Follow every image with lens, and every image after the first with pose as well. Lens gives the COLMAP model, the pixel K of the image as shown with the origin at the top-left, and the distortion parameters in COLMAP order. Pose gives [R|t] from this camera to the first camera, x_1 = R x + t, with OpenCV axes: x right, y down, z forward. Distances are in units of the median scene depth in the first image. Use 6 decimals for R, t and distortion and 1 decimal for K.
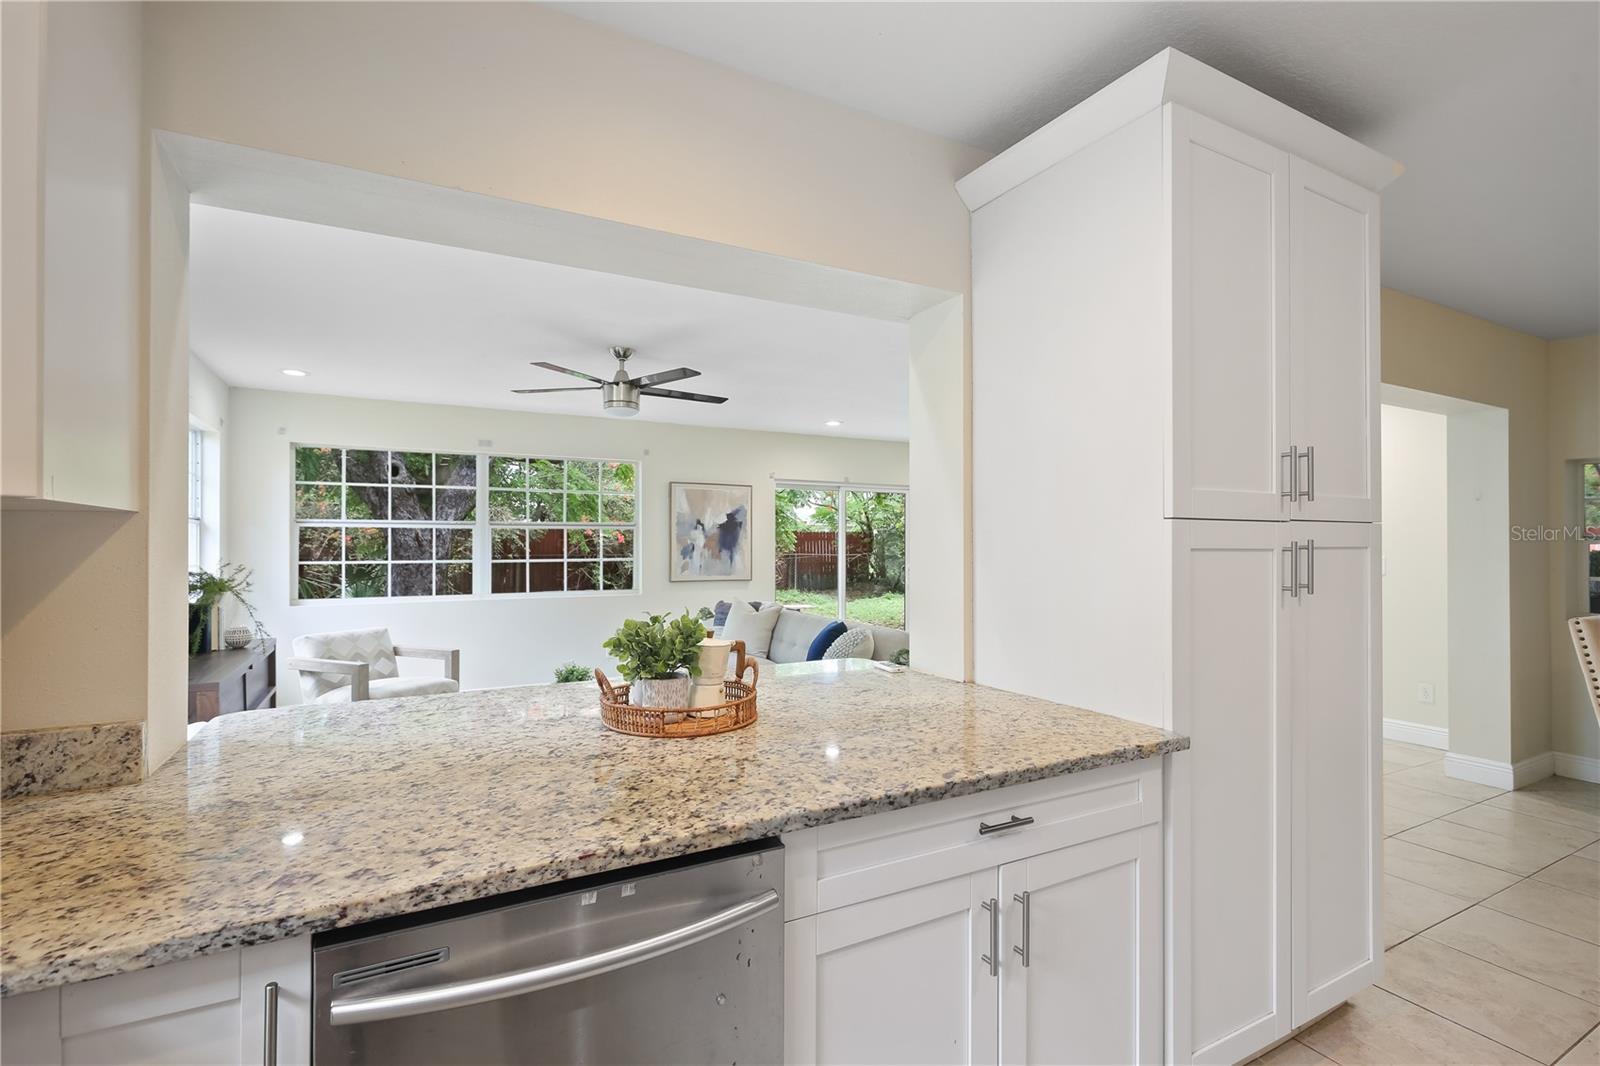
lens RADIAL K [[736.3, 0, 807.9], [0, 736.3, 540.7], [0, 0, 1]] dist [0.004535, -0.000945]
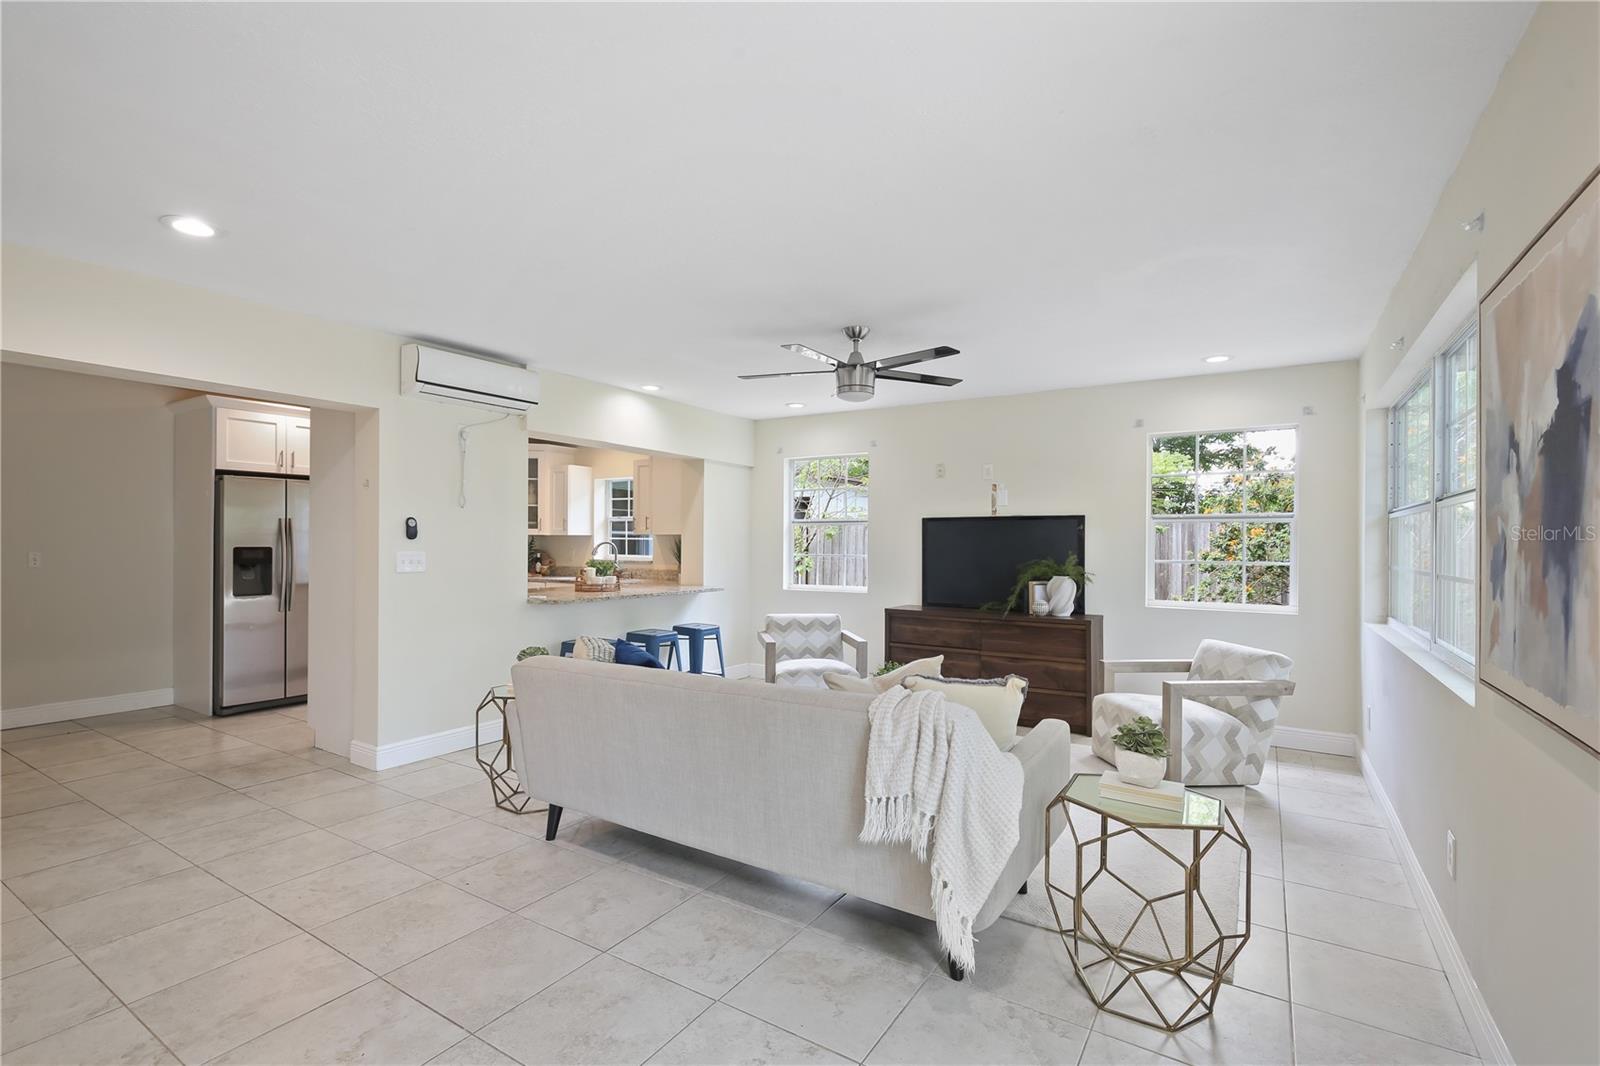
lens RADIAL K [[736.3, 0, 806.8], [0, 736.3, 540.3], [0, 0, 1]] dist [0.004535, -0.000945]
pose [[-0.877138, -0.000690, -0.480237, 0.149092], [0.001602, 0.999989, -0.004363, 0.006866], [0.480235, -0.004596, -0.877128, 1.094330]]
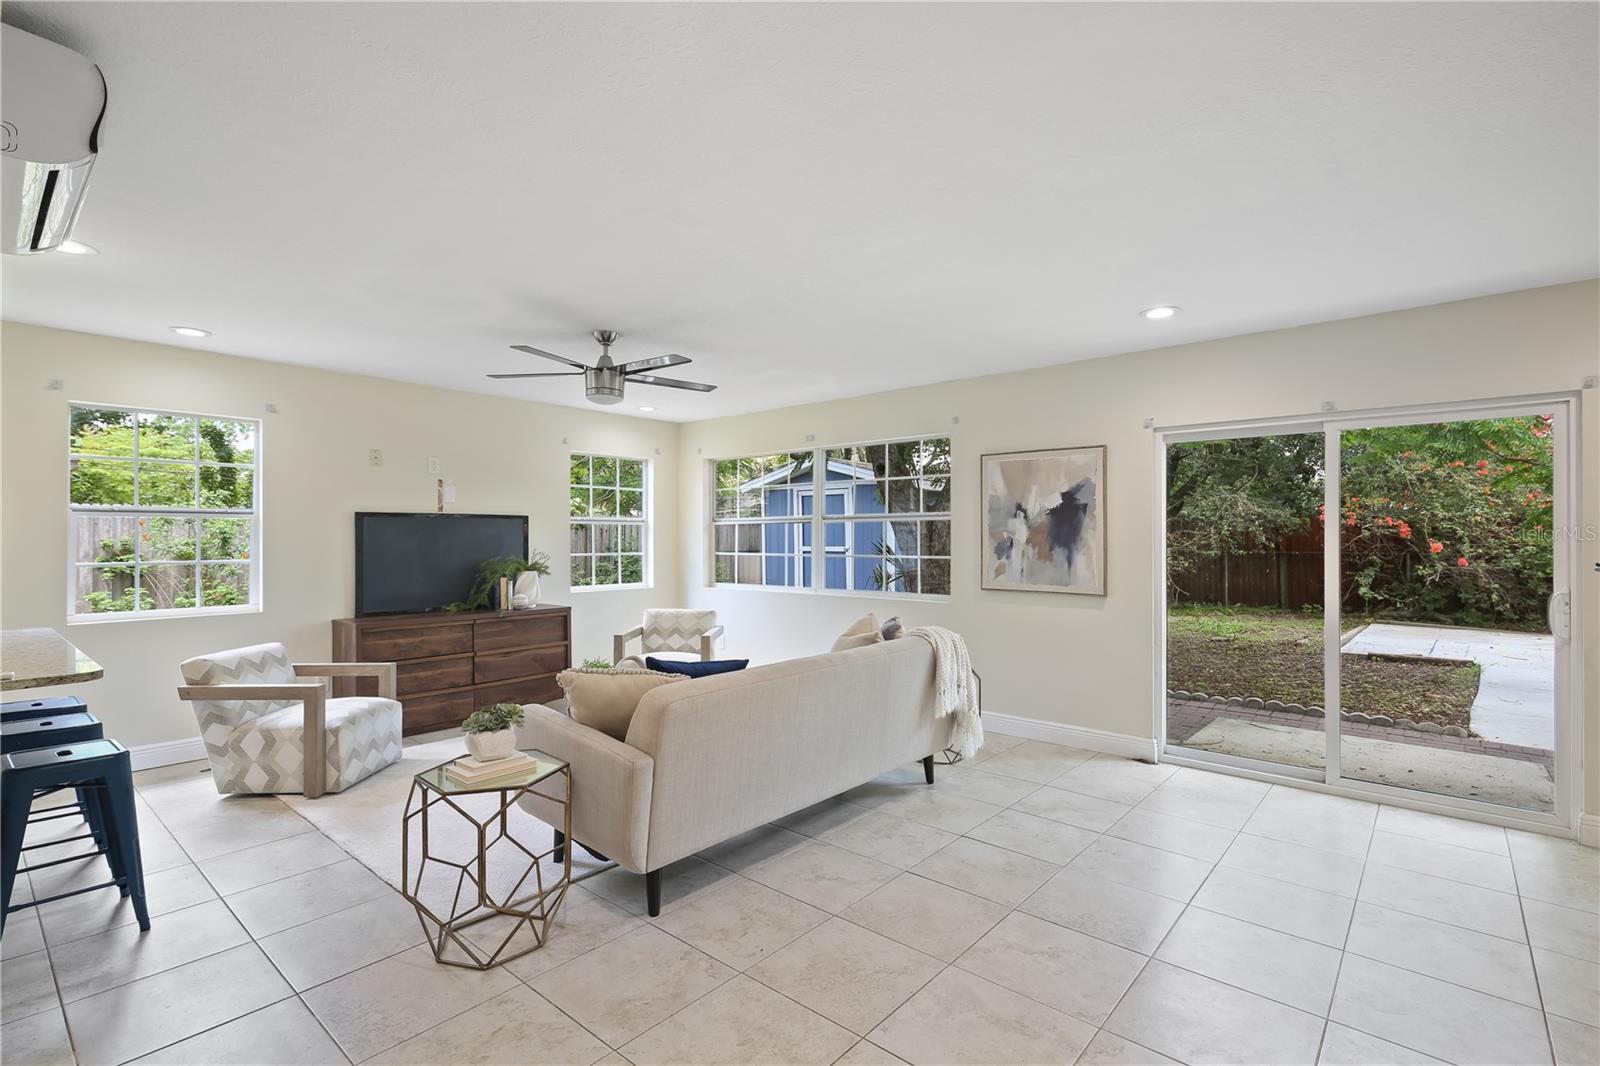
lens RADIAL K [[736.3, 0, 809.6], [0, 736.3, 527.0], [0, 0, 1]] dist [0.004535, -0.000945]
pose [[0.354756, -0.012771, -0.934872, 0.438893], [0.002295, 0.999916, -0.012788, 0.002373], [0.934956, 0.002391, 0.354755, 0.562833]]
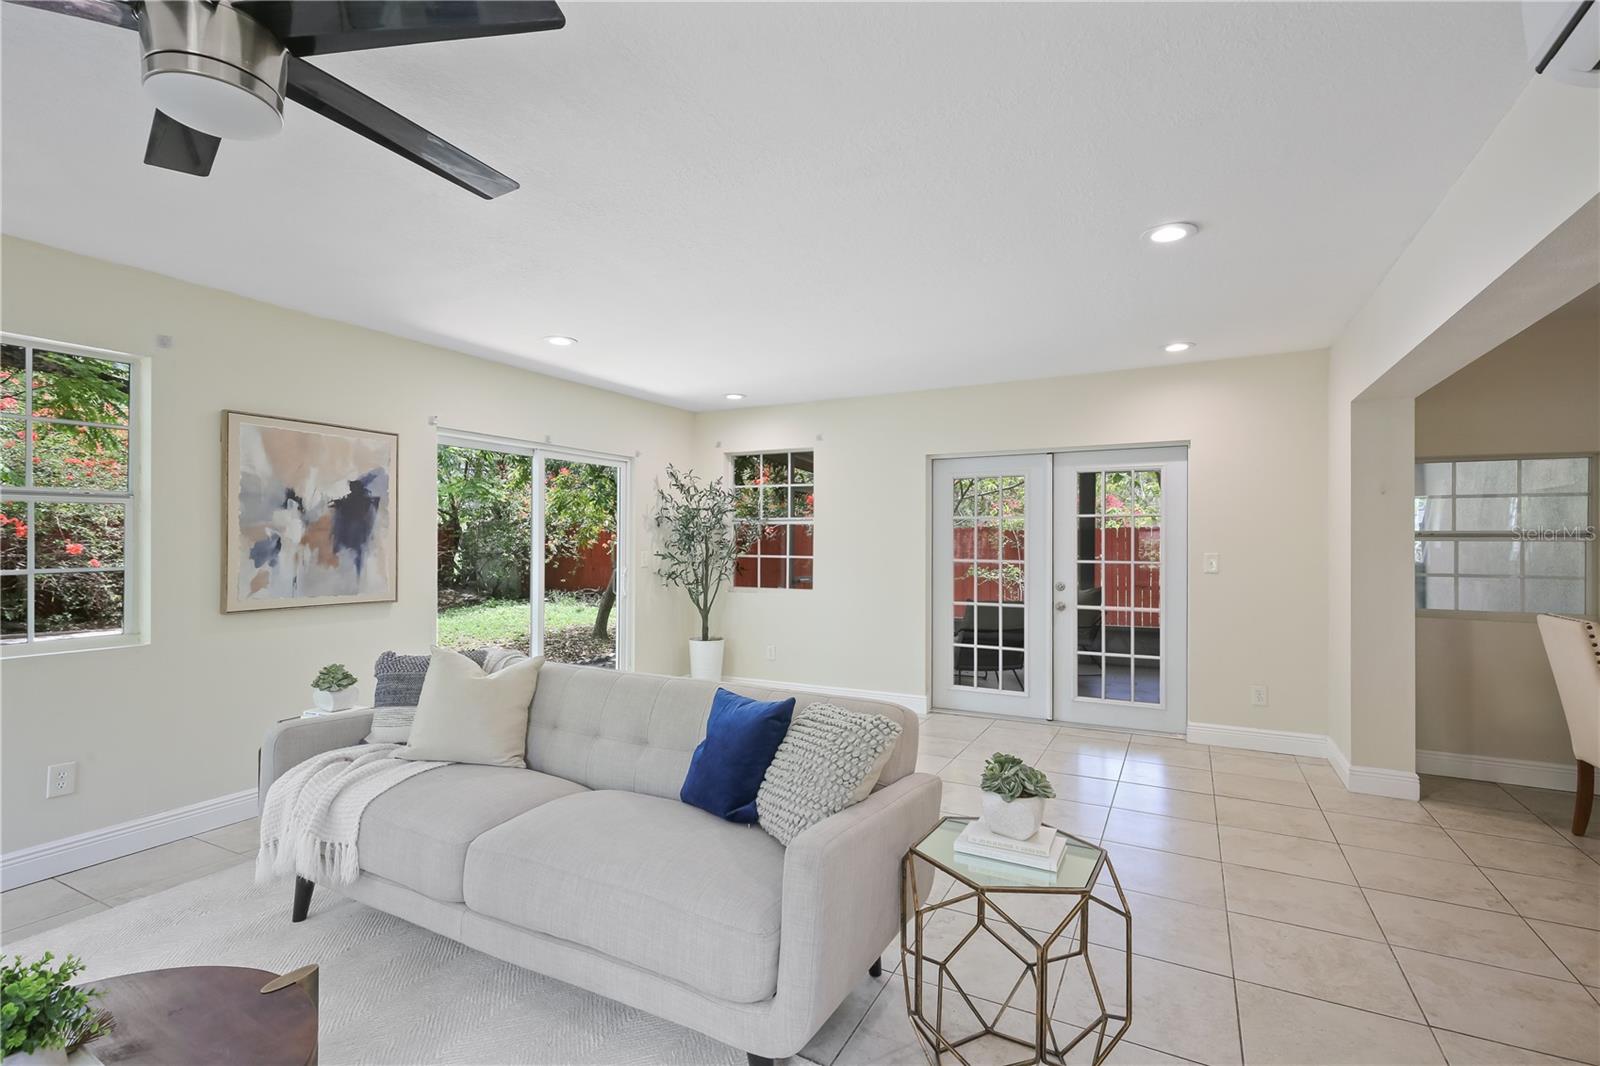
lens RADIAL K [[736.3, 0, 794.6], [0, 736.3, 537.3], [0, 0, 1]] dist [0.004535, -0.000945]
pose [[0.834673, 0.007652, 0.550692, -0.138237], [-0.008205, 0.999965, -0.001459, 0.002846], [-0.550685, -0.003301, 0.834707, 0.373443]]
